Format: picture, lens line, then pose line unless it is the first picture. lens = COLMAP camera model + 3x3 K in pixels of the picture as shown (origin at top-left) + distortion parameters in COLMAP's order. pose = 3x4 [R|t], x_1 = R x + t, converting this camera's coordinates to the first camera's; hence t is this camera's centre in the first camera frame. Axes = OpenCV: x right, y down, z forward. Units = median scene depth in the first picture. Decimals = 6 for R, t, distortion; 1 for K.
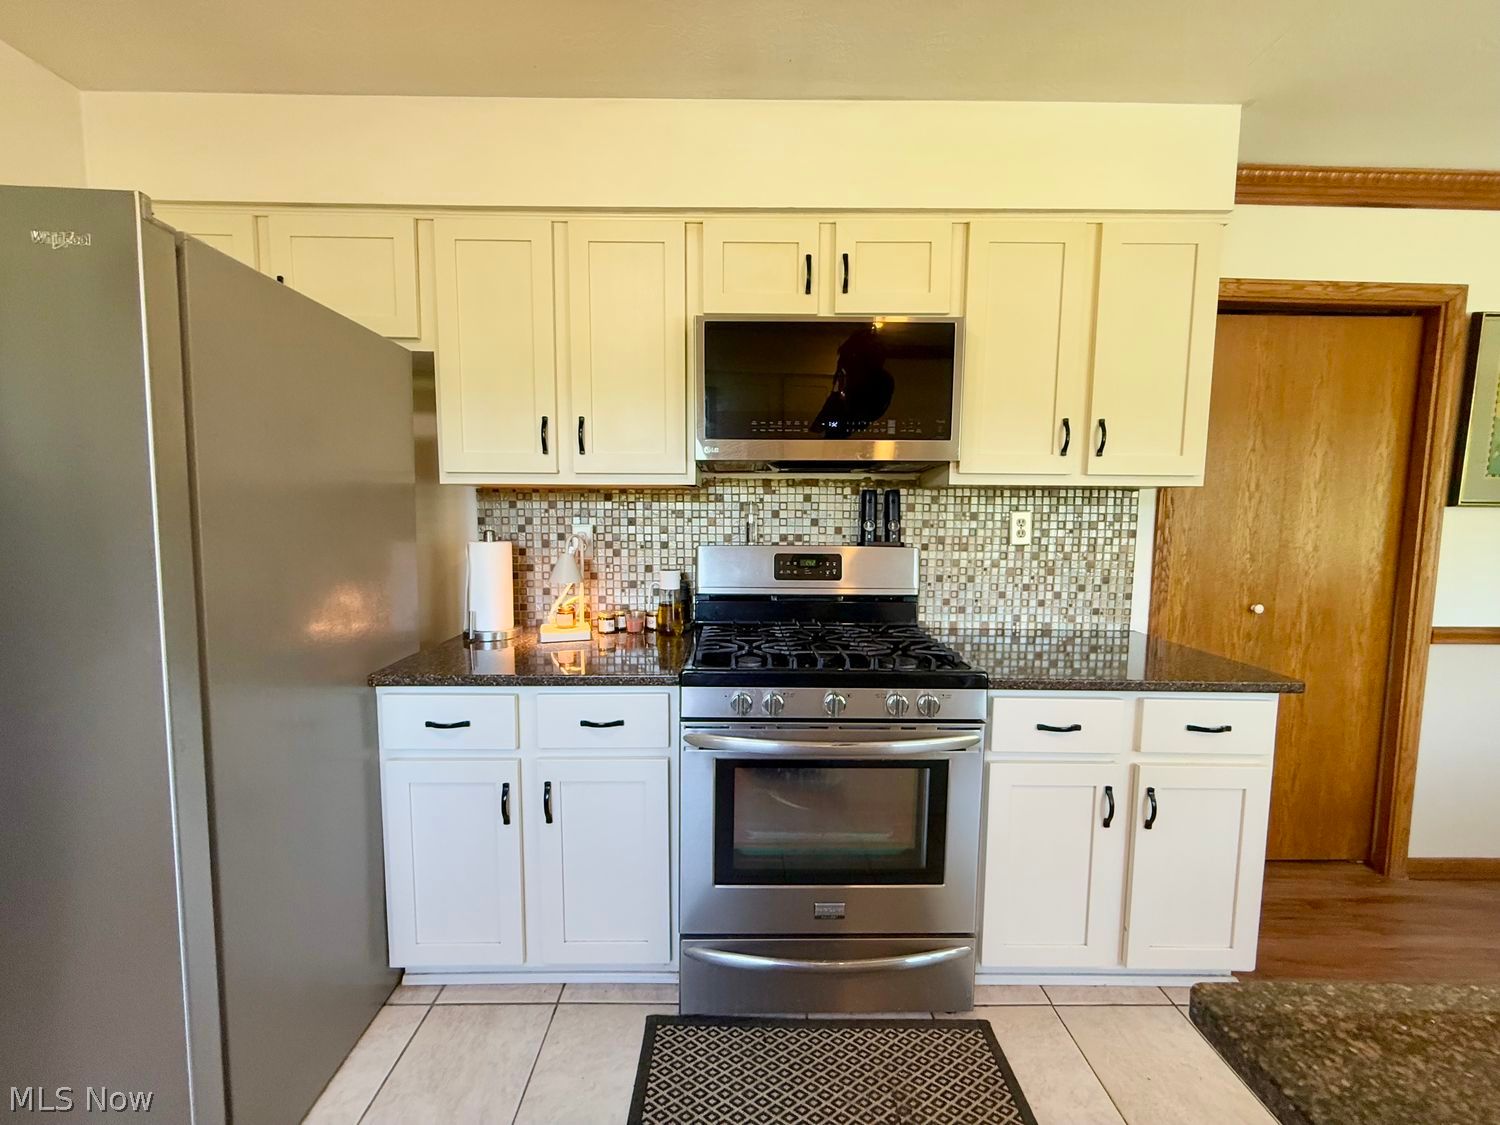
lens RADIAL K [[597.7, 0, 745.6], [0, 597.7, 561.7], [0, 0, 1]] dist [-0.000790, 0.000076]
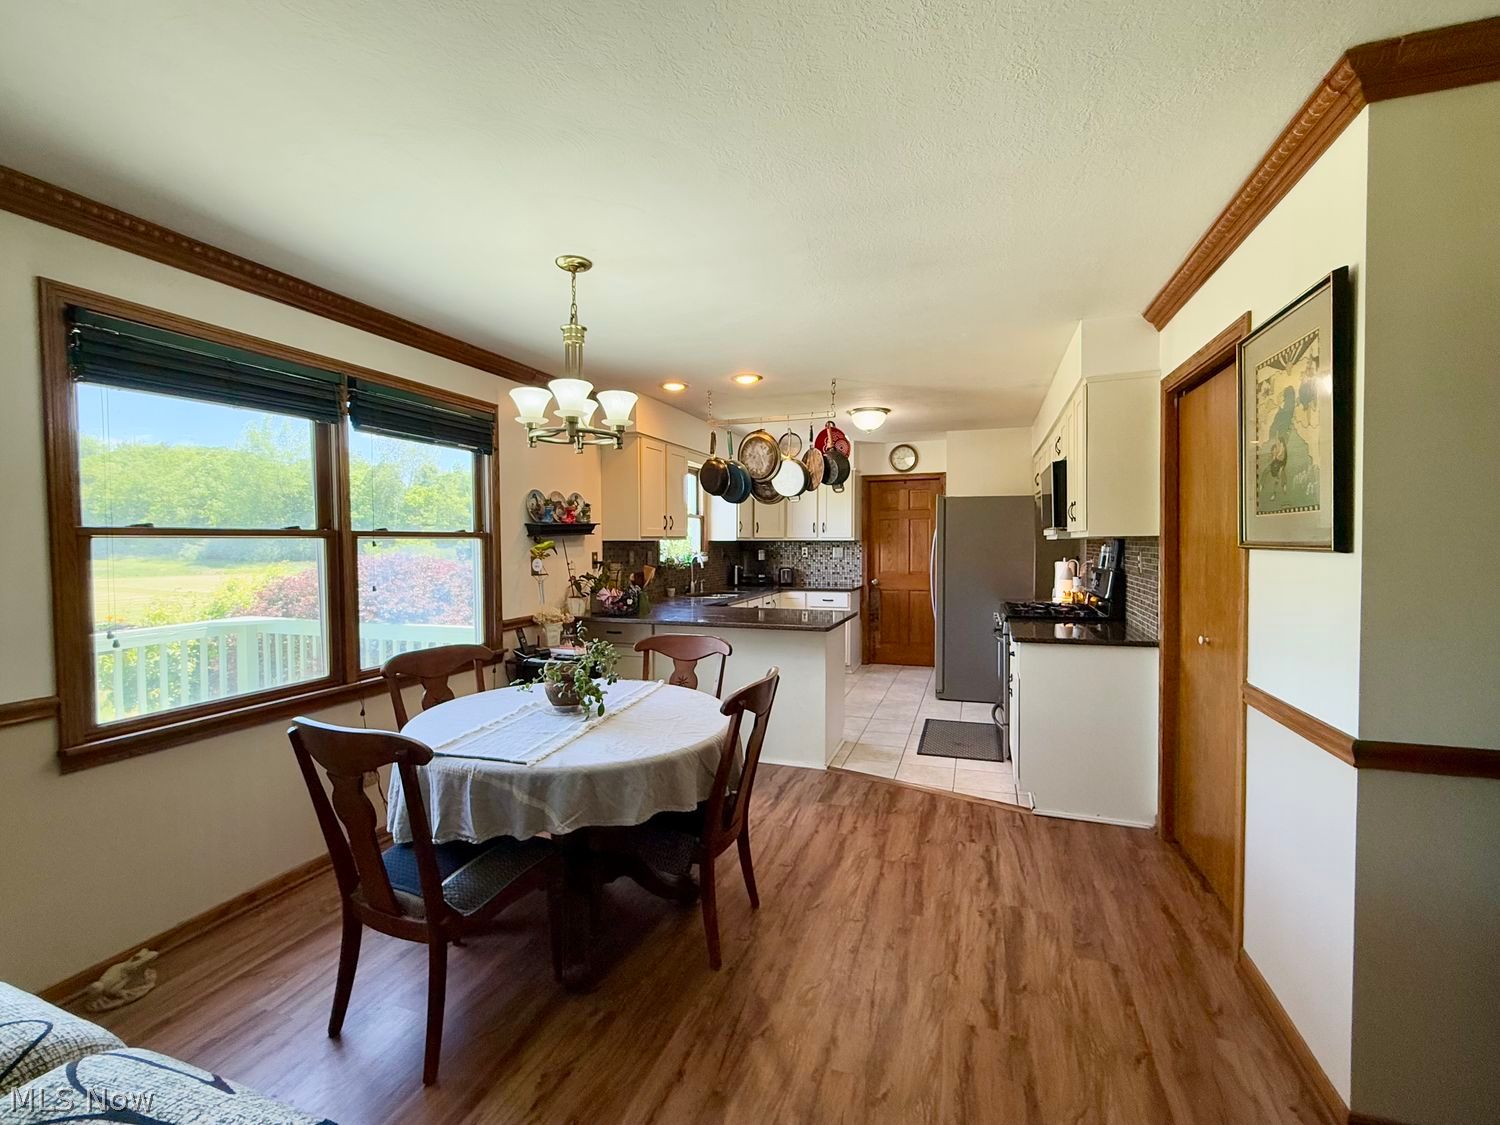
lens RADIAL K [[667.7, 0, 750.0], [0, 667.7, 562.5], [0, 0, 1]] dist [-0.000153, 0.000066]
pose [[-0.332878, 0.023360, -0.942681, 2.365191], [-0.072110, 0.996135, 0.050148, -0.067680], [0.940209, 0.084670, -0.329907, 0.623938]]
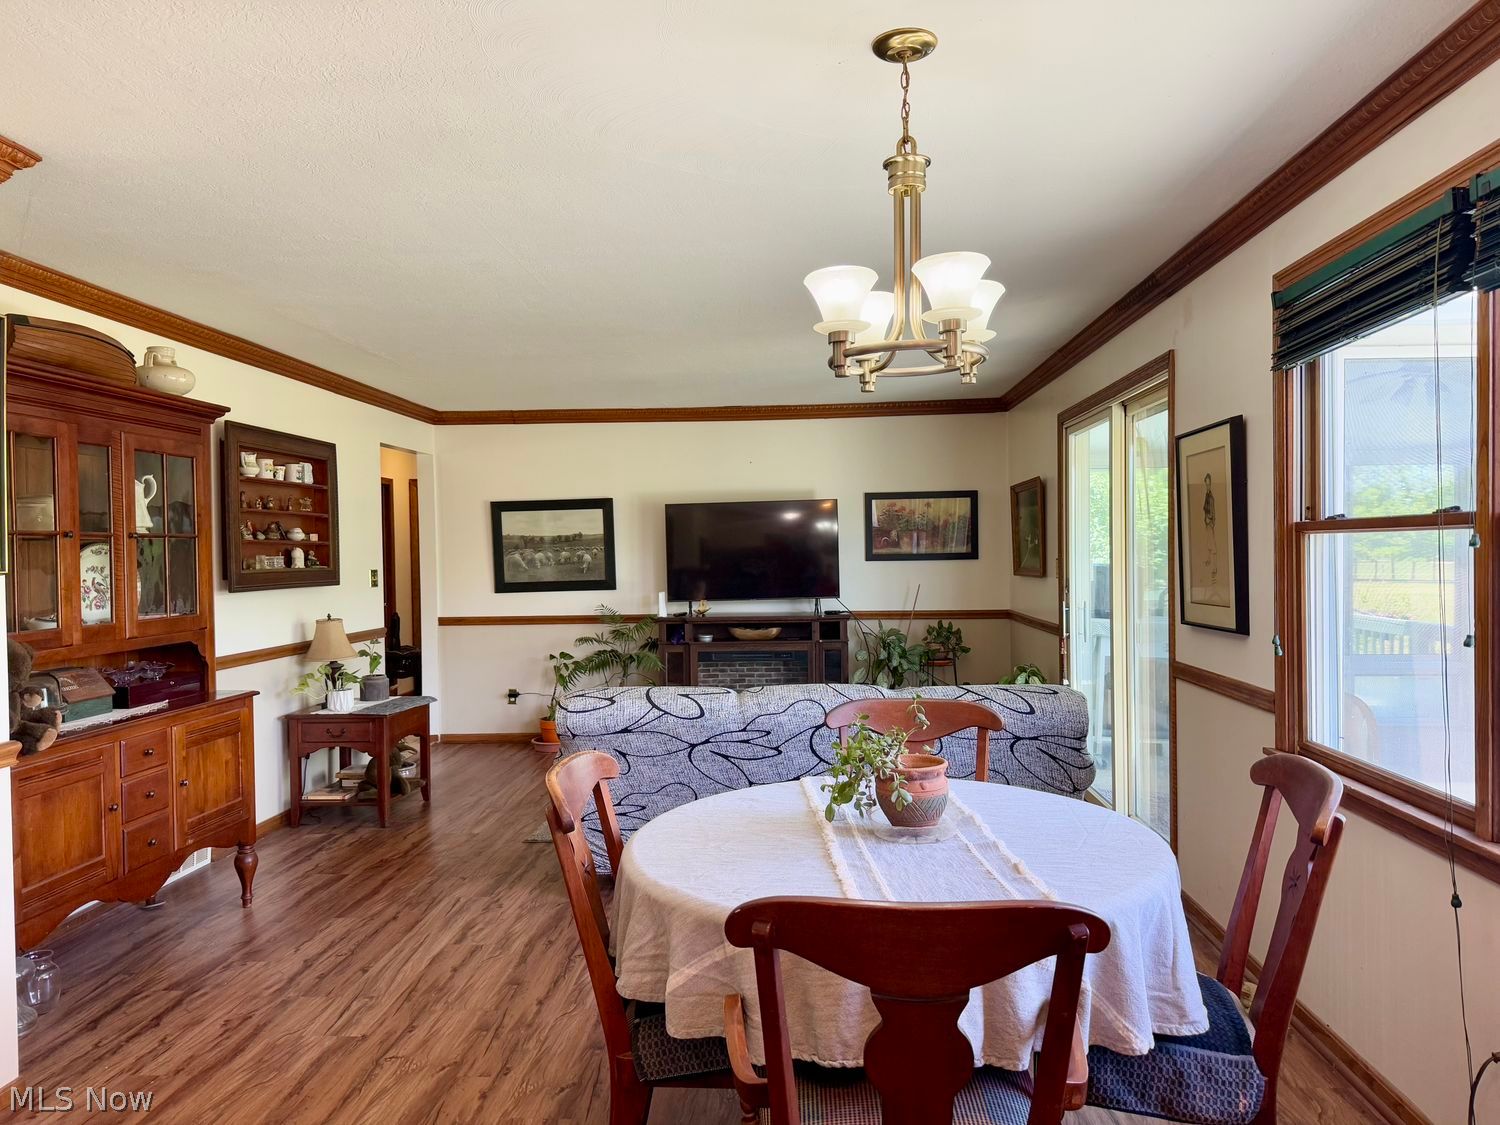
lens RADIAL K [[1045.7, 0, 752.1], [0, 1045.7, 569.2], [0, 0, 1]] dist [0.076121, -0.101053]
pose [[0.073250, -0.029198, 0.996886, 0.258876], [0.095860, 0.995149, 0.022103, -0.038018], [-0.992696, 0.093942, 0.075694, 0.005618]]
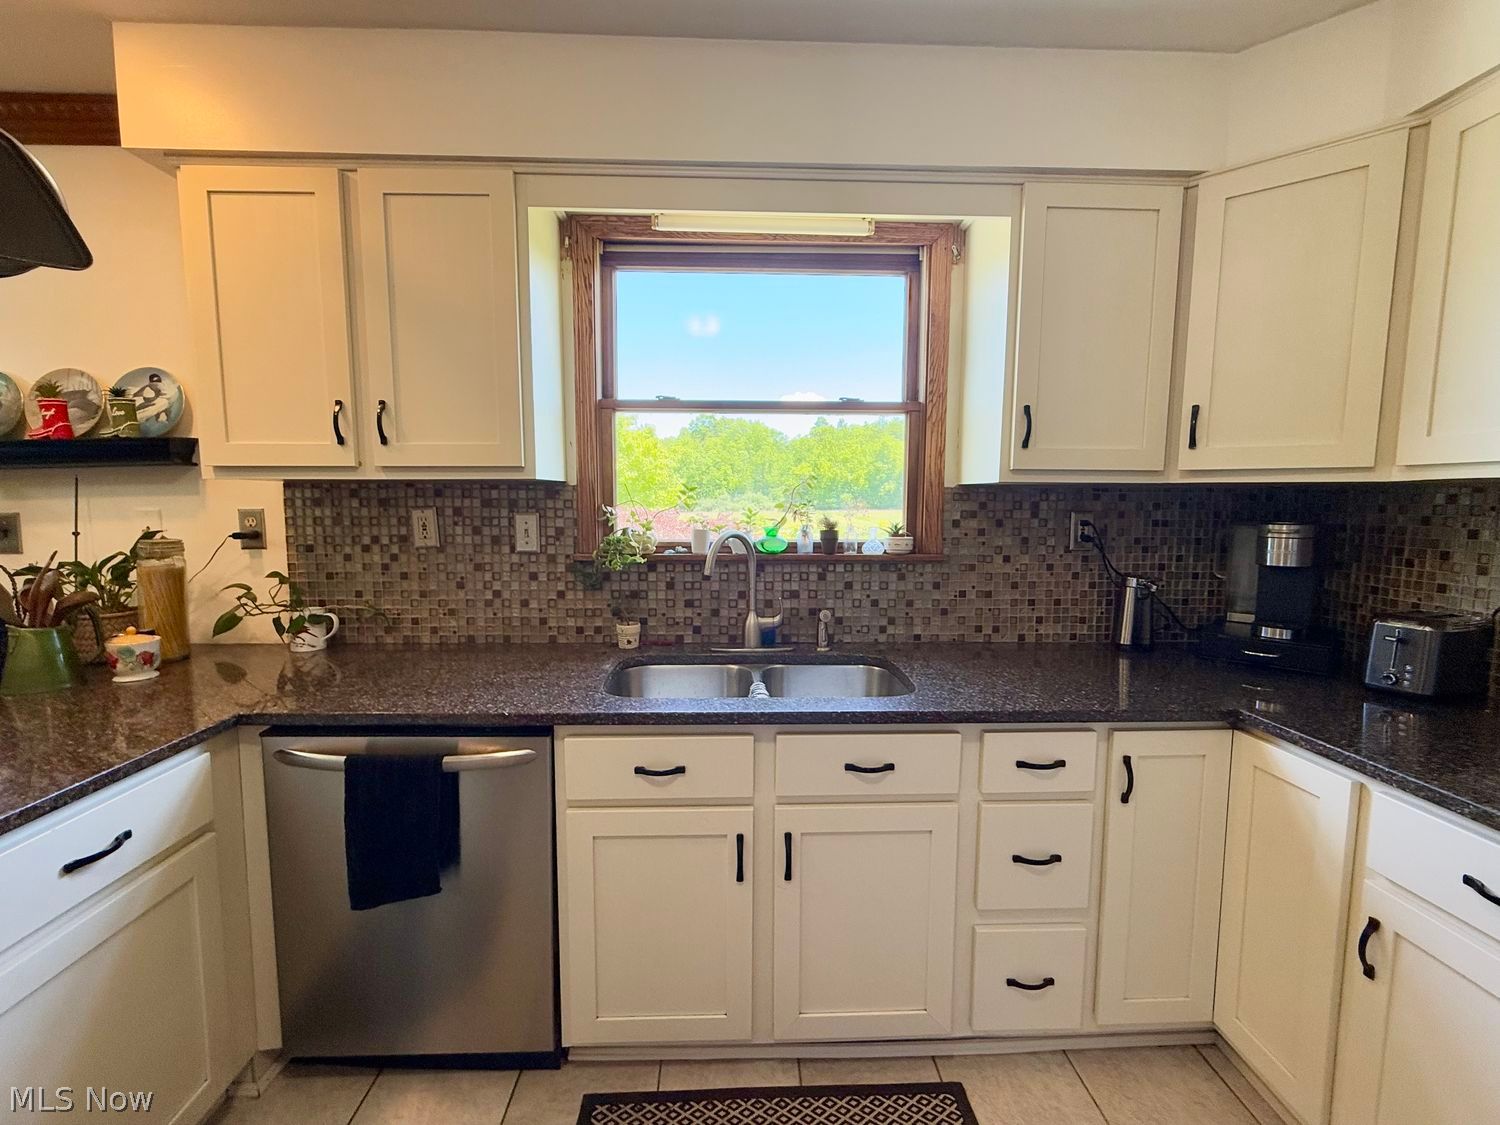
lens RADIAL K [[648.9, 0, 749.1], [0, 648.9, 560.9], [0, 0, 1]] dist [-0.000881, 0.000381]
pose [[-0.999572, -0.009260, -0.027744, -0.299384], [-0.013896, 0.985018, 0.171892, -0.045841], [0.025736, 0.172204, -0.984725, 0.303990]]
